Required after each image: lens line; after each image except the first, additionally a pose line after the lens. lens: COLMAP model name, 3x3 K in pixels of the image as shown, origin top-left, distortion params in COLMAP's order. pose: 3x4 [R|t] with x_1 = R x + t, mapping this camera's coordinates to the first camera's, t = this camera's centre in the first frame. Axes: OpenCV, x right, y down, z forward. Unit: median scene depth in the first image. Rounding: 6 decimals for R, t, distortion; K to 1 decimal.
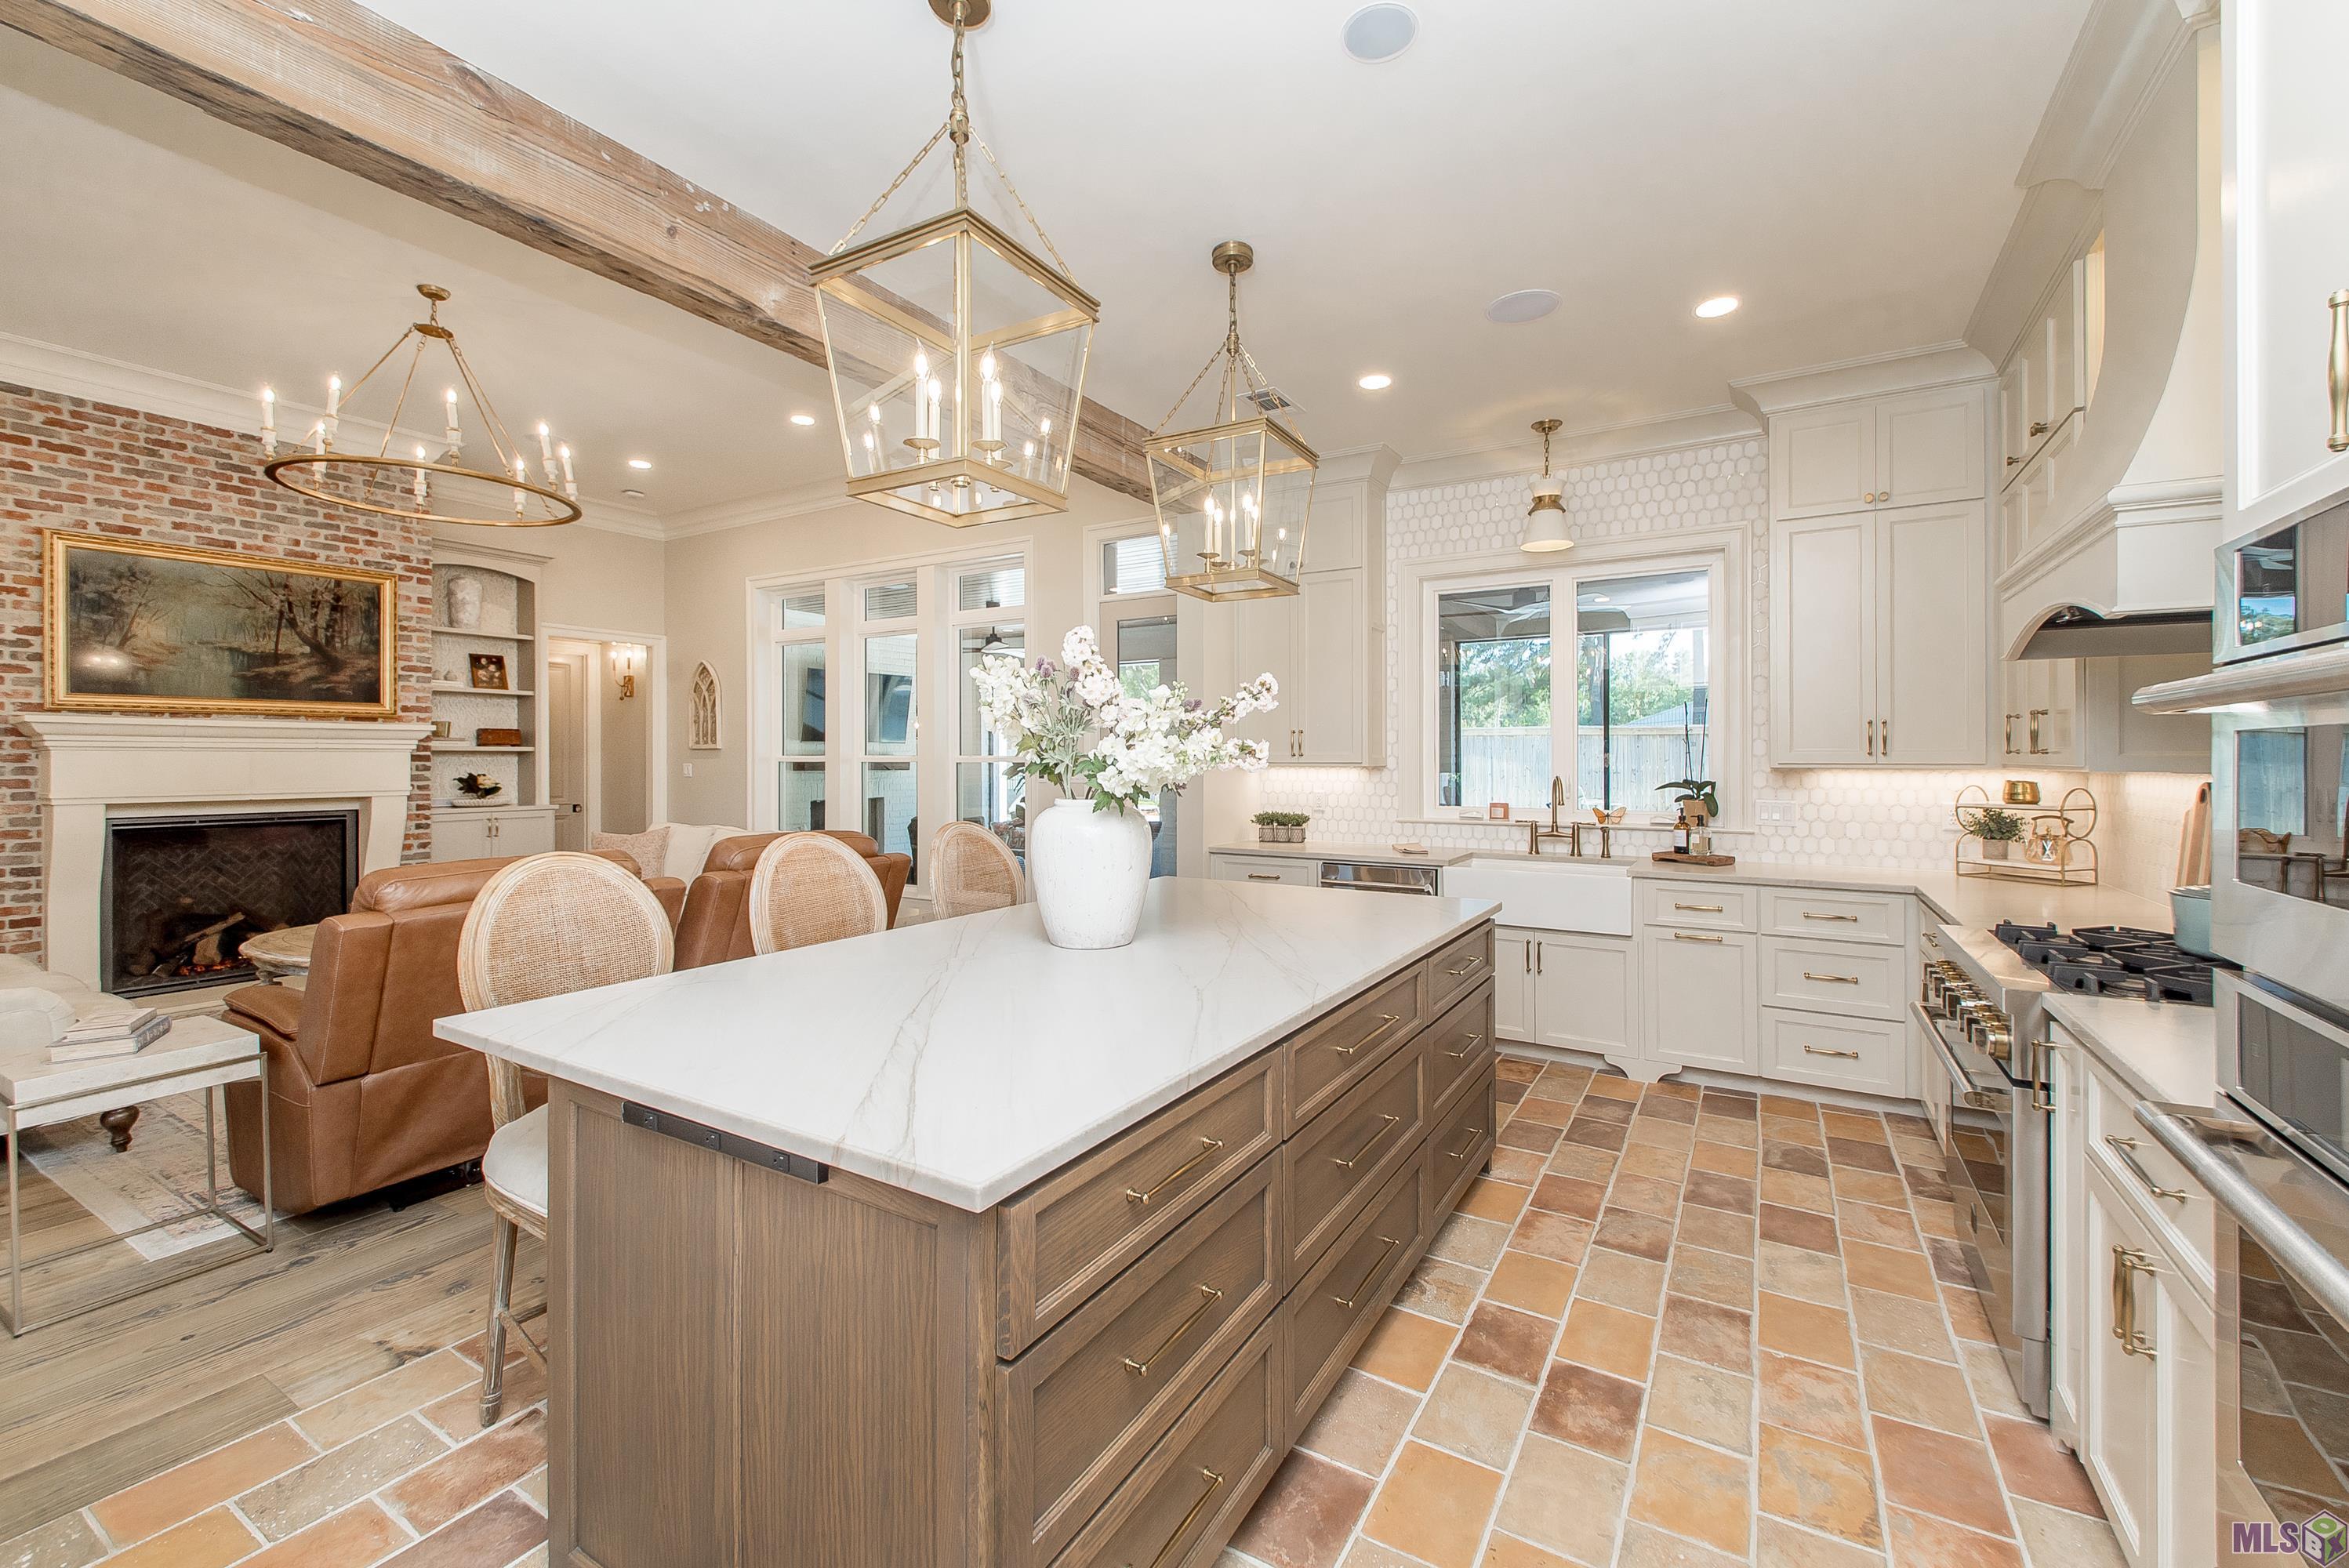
lens RADIAL K [[1016.6, 0, 1172.0], [0, 1016.6, 760.4], [0, 0, 1]] dist [0.012149, -0.006052]
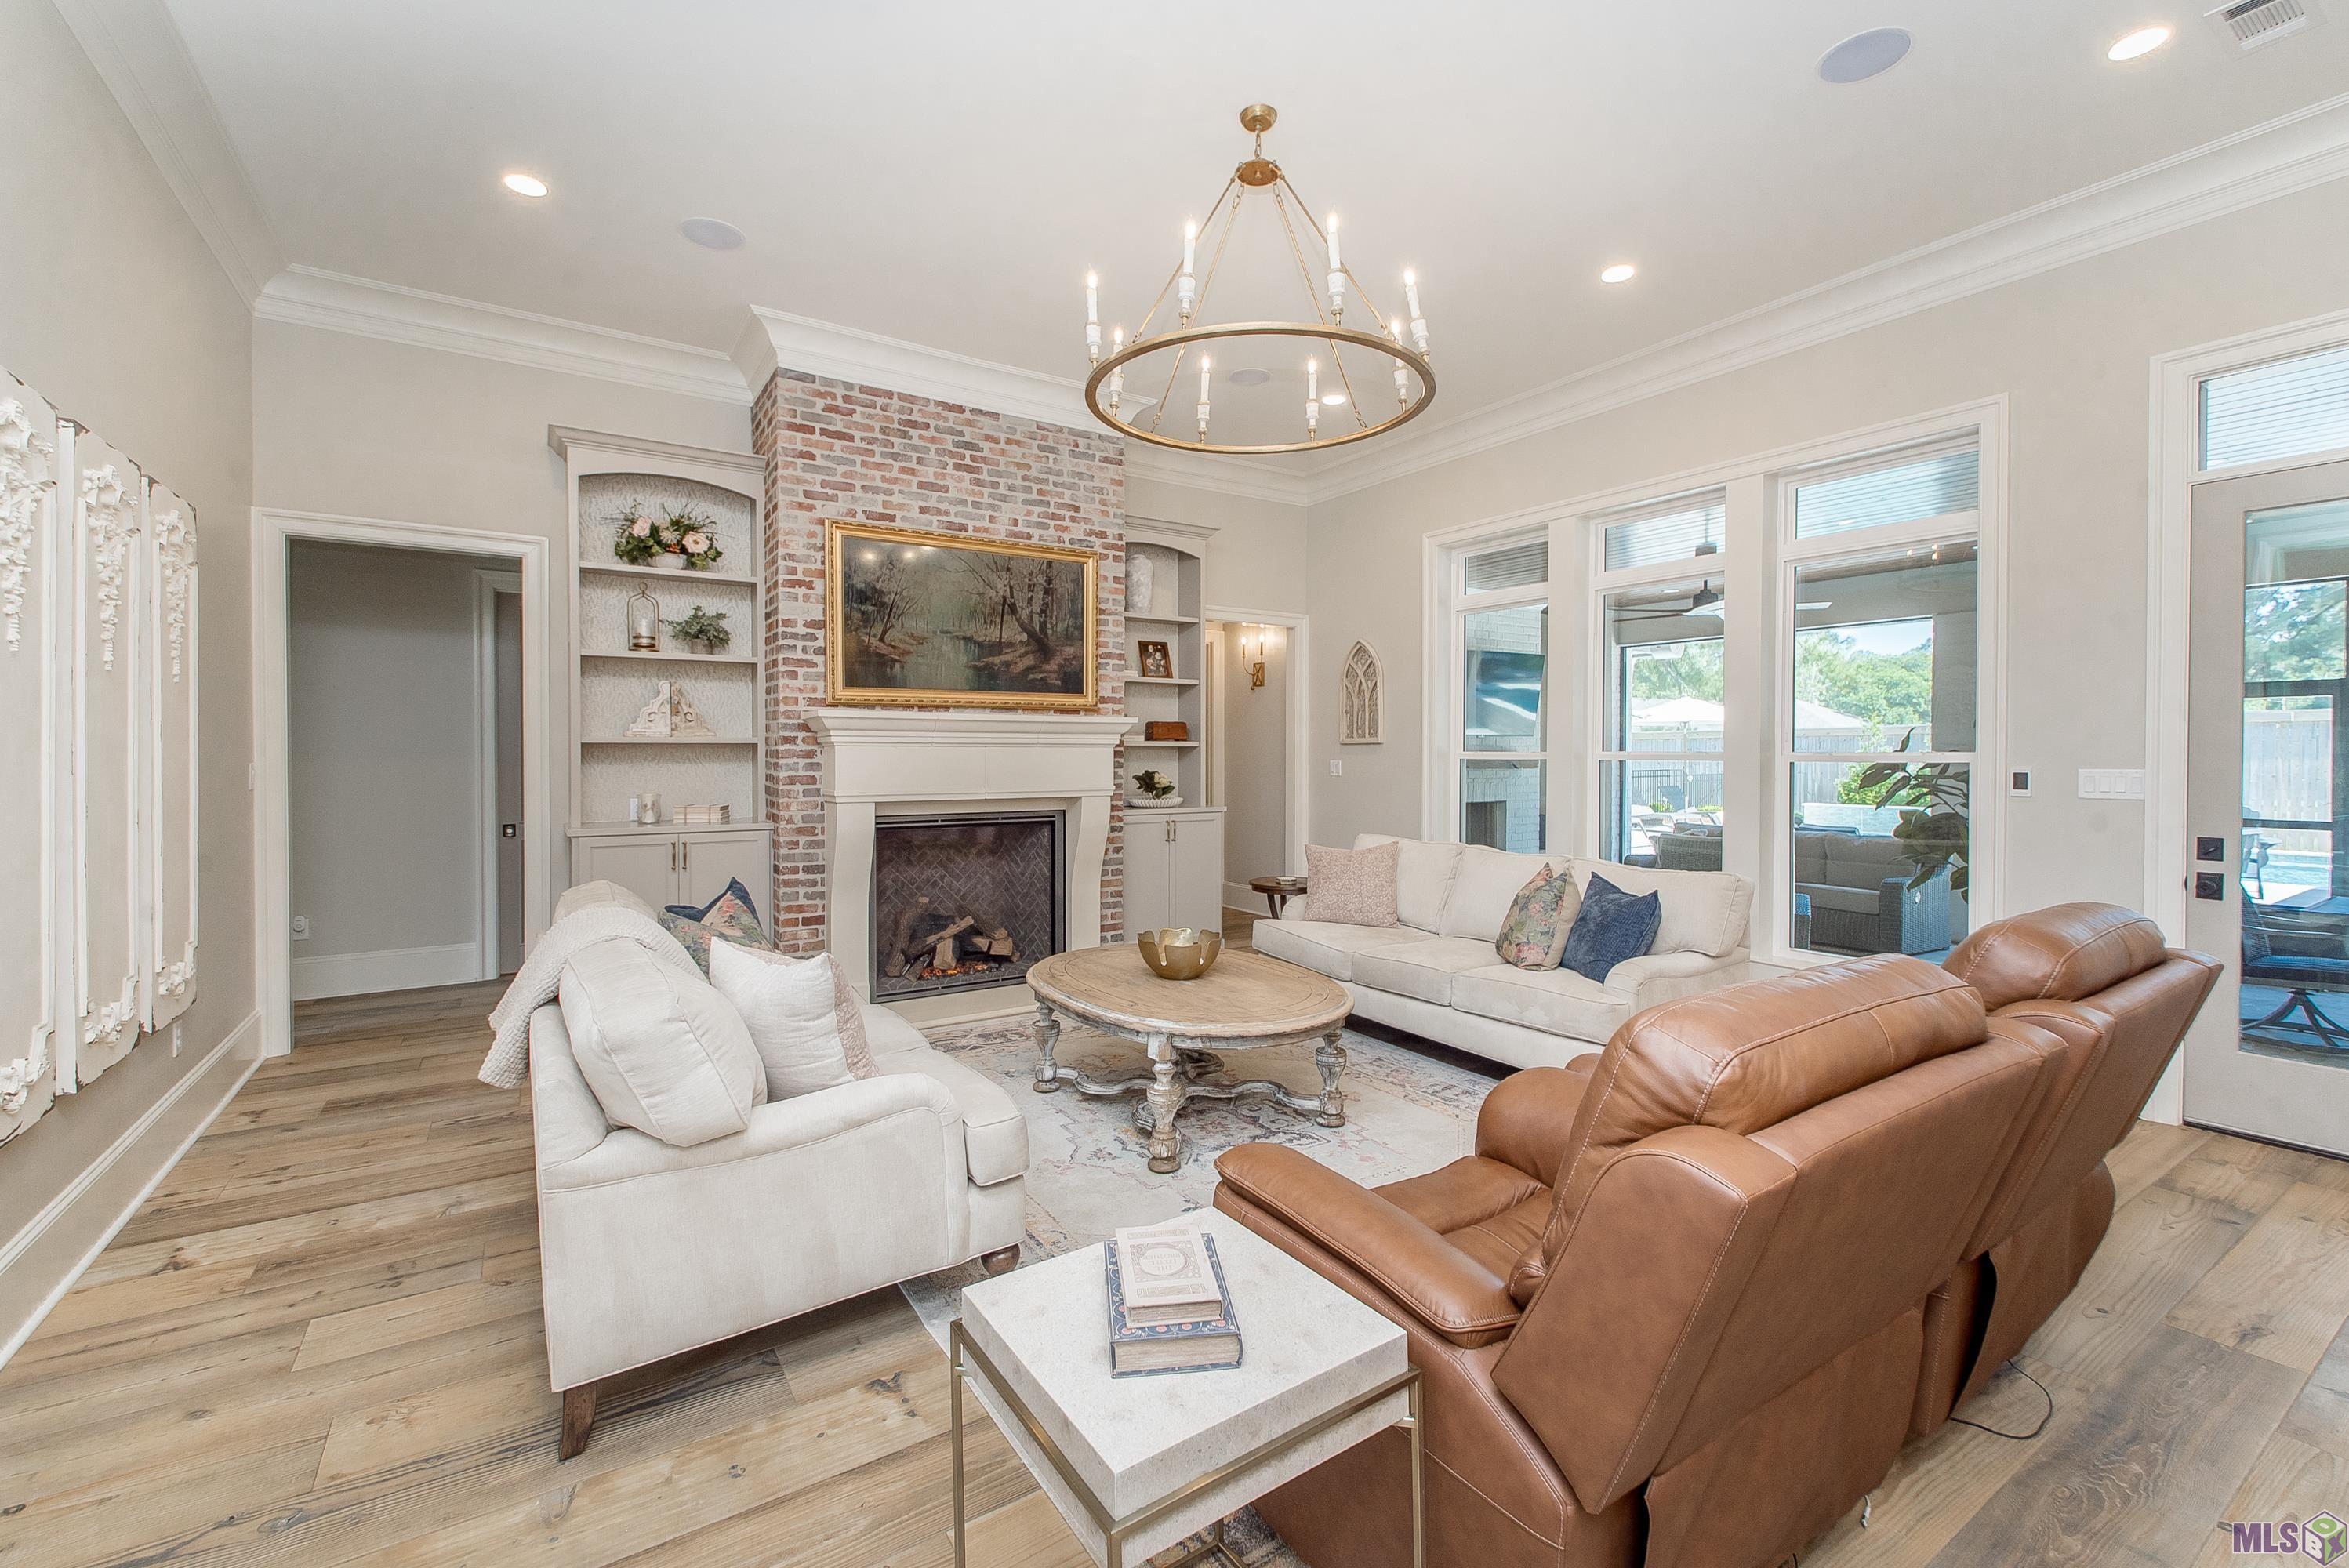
lens RADIAL K [[1016.6, 0, 1172.1], [0, 1016.6, 772.9], [0, 0, 1]] dist [0.012149, -0.006052]
pose [[0.905220, 0.010209, -0.424820, -0.344804], [-0.002384, 0.999818, 0.018947, -0.003080], [0.424936, -0.016138, 0.905080, 0.228121]]
